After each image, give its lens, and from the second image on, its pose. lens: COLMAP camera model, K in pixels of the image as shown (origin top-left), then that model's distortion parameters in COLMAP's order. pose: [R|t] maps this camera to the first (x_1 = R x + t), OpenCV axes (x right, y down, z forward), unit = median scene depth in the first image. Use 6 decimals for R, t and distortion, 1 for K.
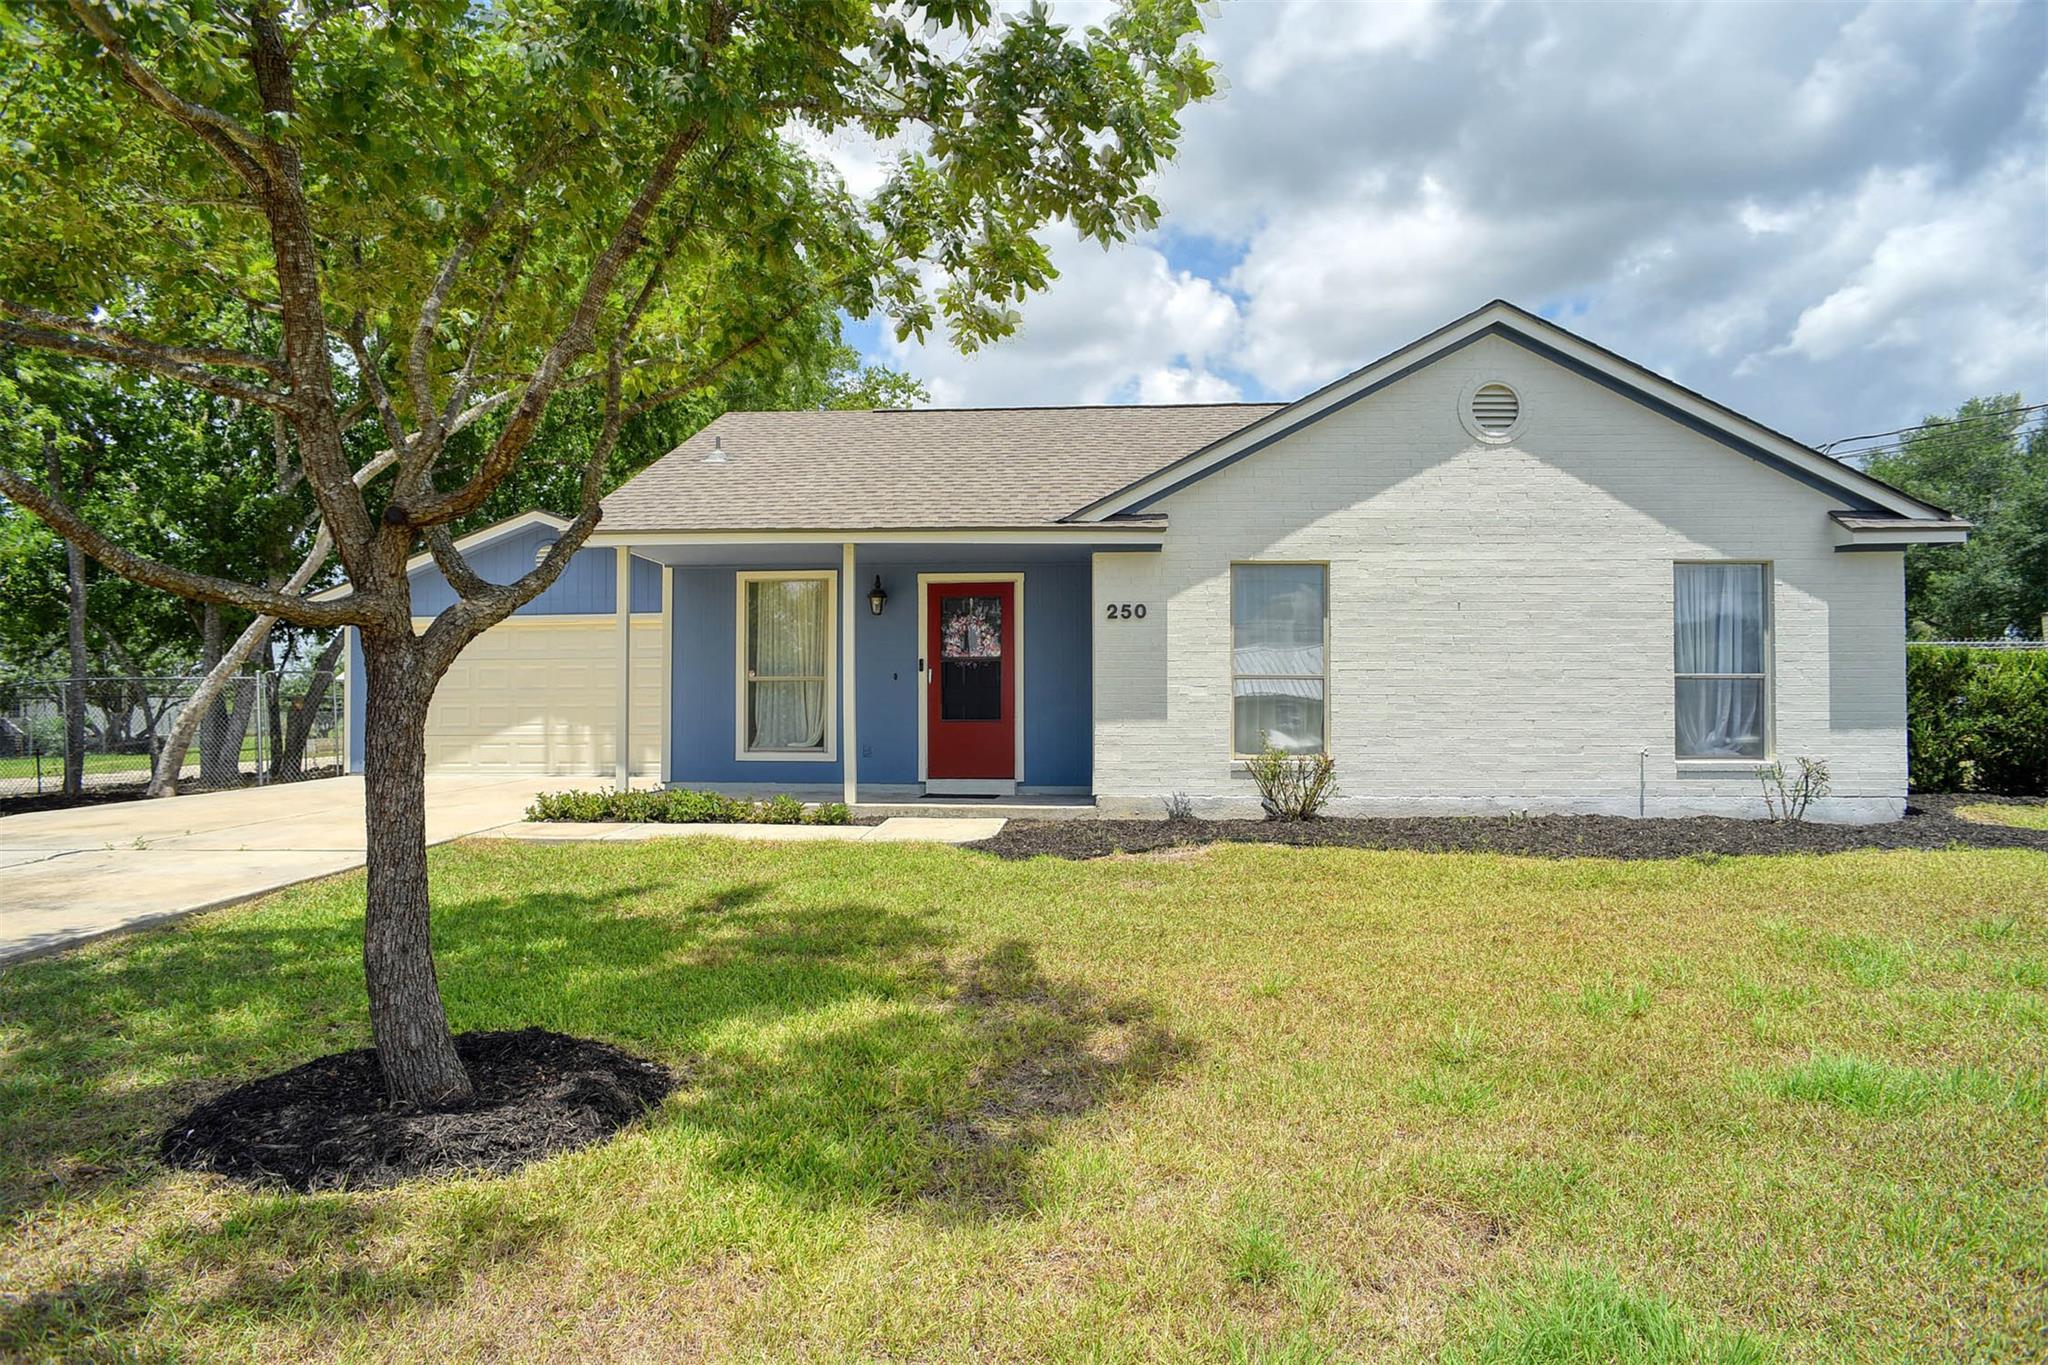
lens RADIAL K [[1175.9, 0, 1053.1], [0, 1175.9, 676.7], [0, 0, 1]] dist [-0.001022, 0.016981]
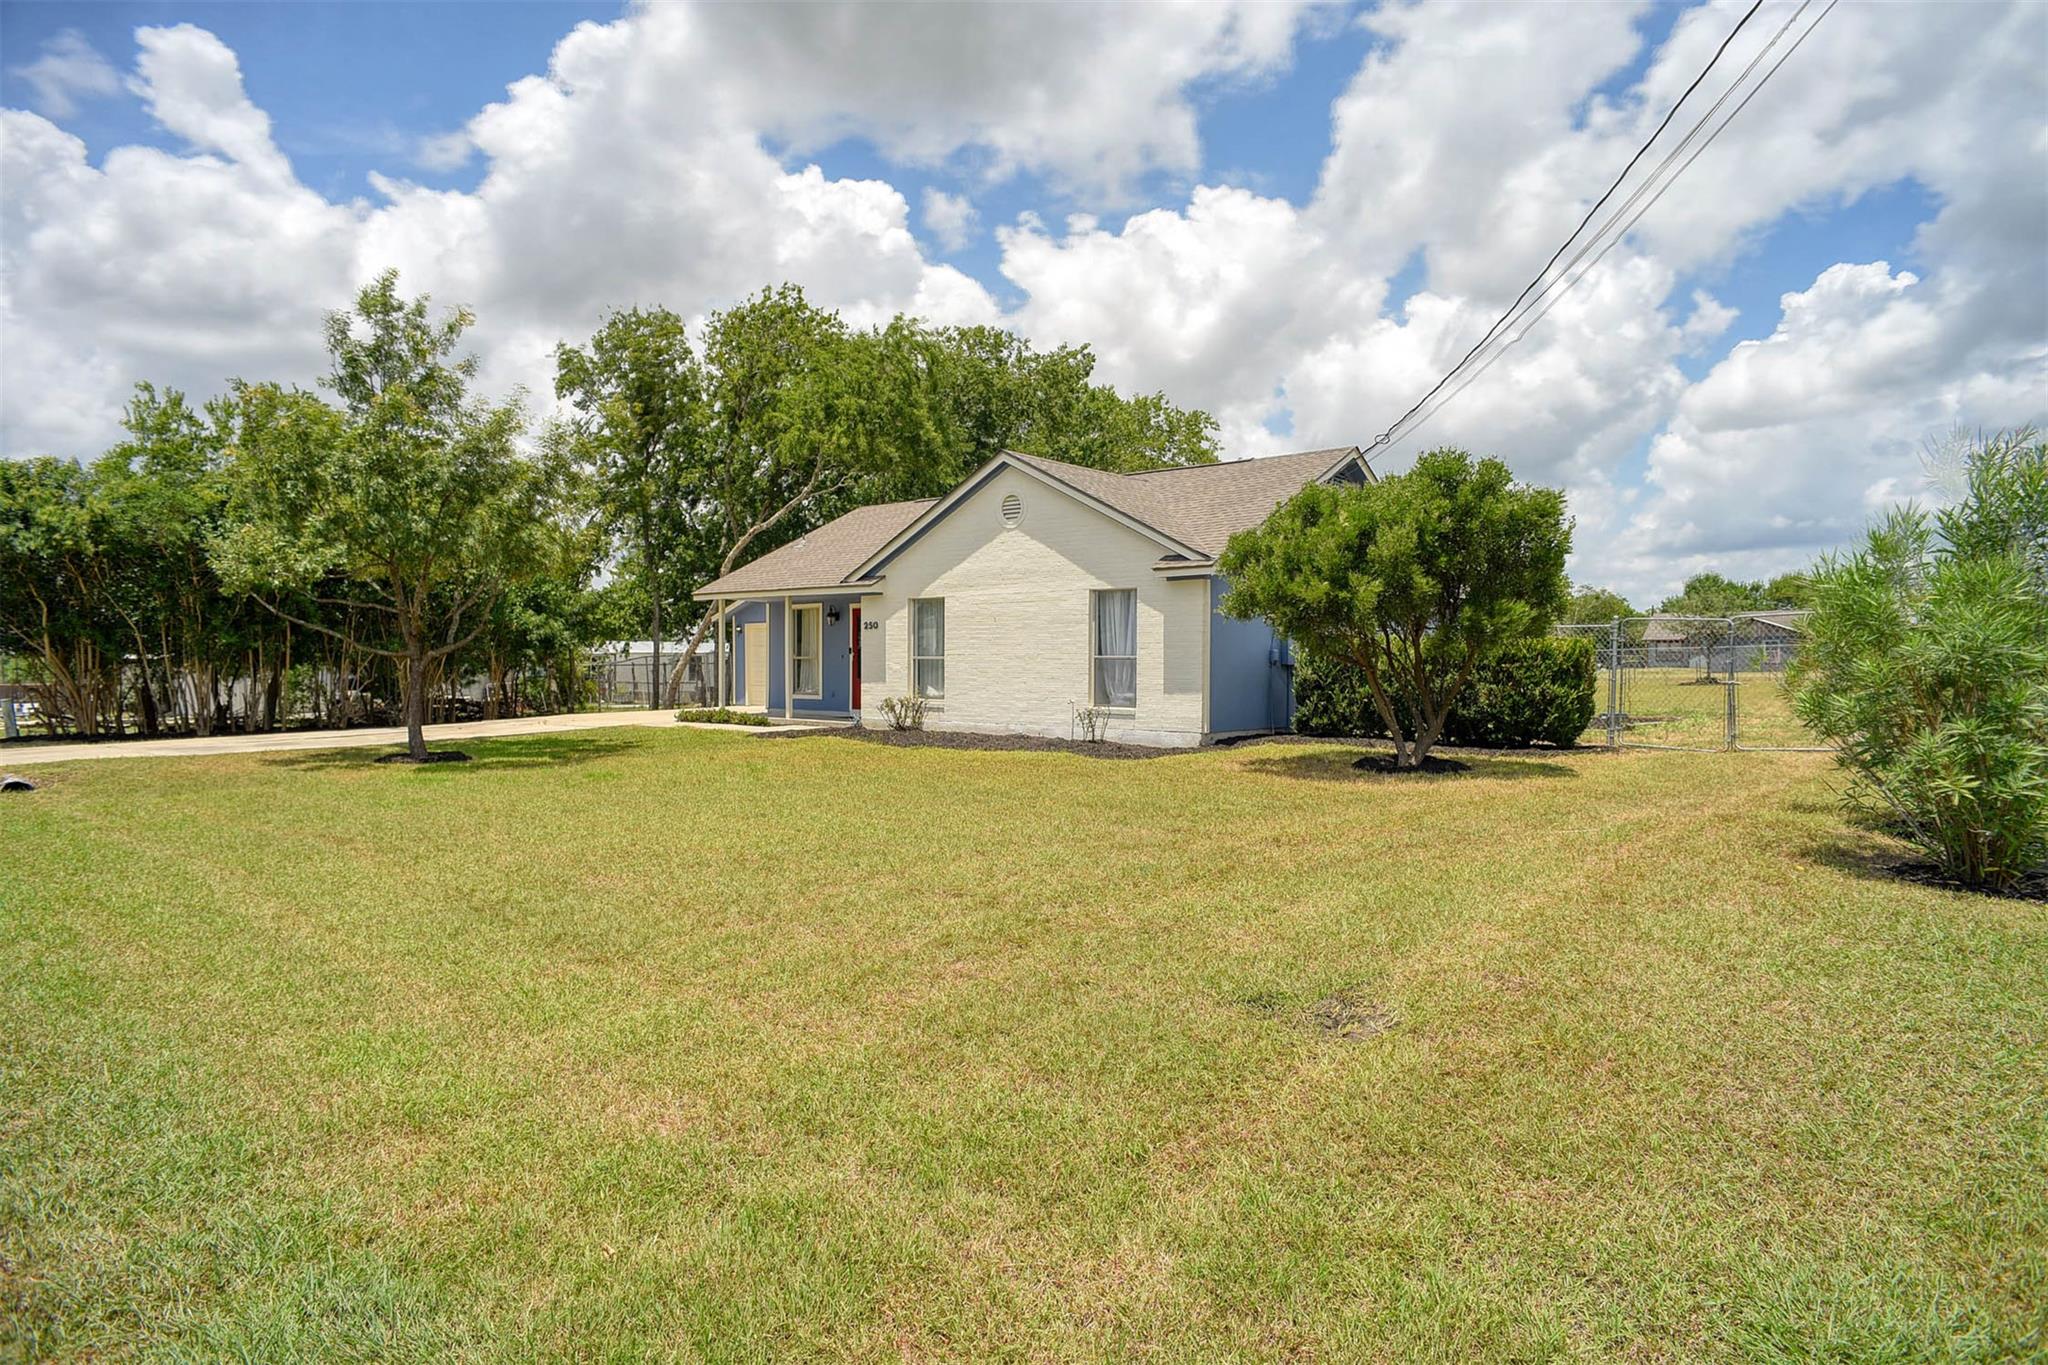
lens RADIAL K [[1175.9, 0, 1053.1], [0, 1175.9, 676.7], [0, 0, 1]] dist [-0.001022, 0.016981]
pose [[0.792392, 0.005853, -0.609984, 1.526242], [0.006004, 0.999831, 0.017394, -0.002521], [0.609982, -0.017445, 0.792223, -0.387541]]
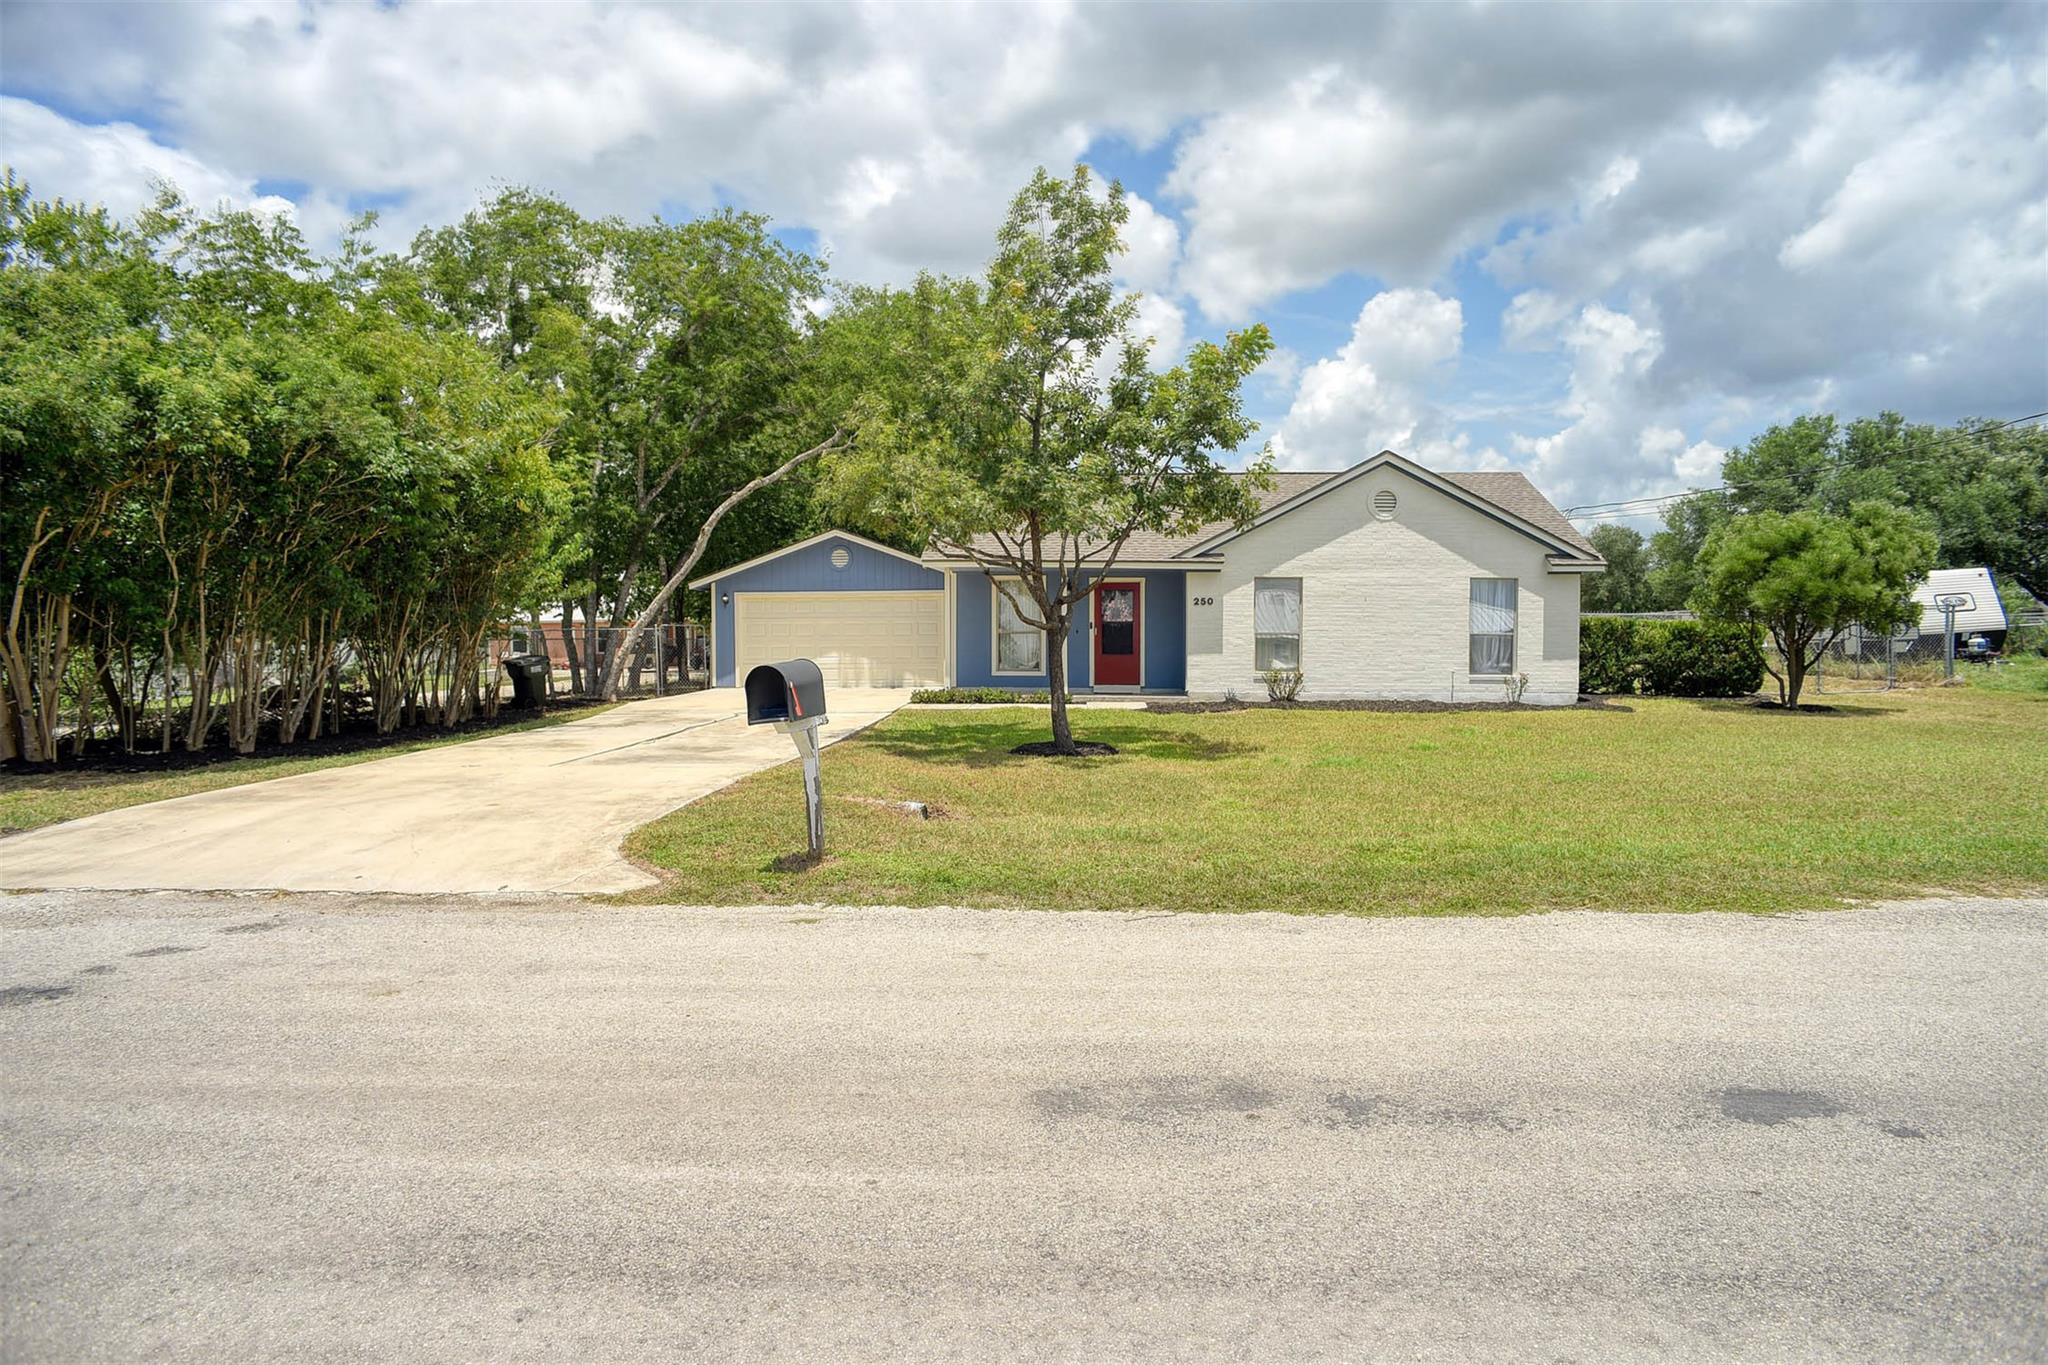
lens RADIAL K [[1175.9, 0, 1053.1], [0, 1175.9, 676.7], [0, 0, 1]] dist [-0.001022, 0.016981]
pose [[0.999953, 0.003053, 0.009204, -0.217852], [-0.003537, 0.998585, 0.053057, -0.032452], [-0.009029, -0.053088, 0.998549, -1.048699]]
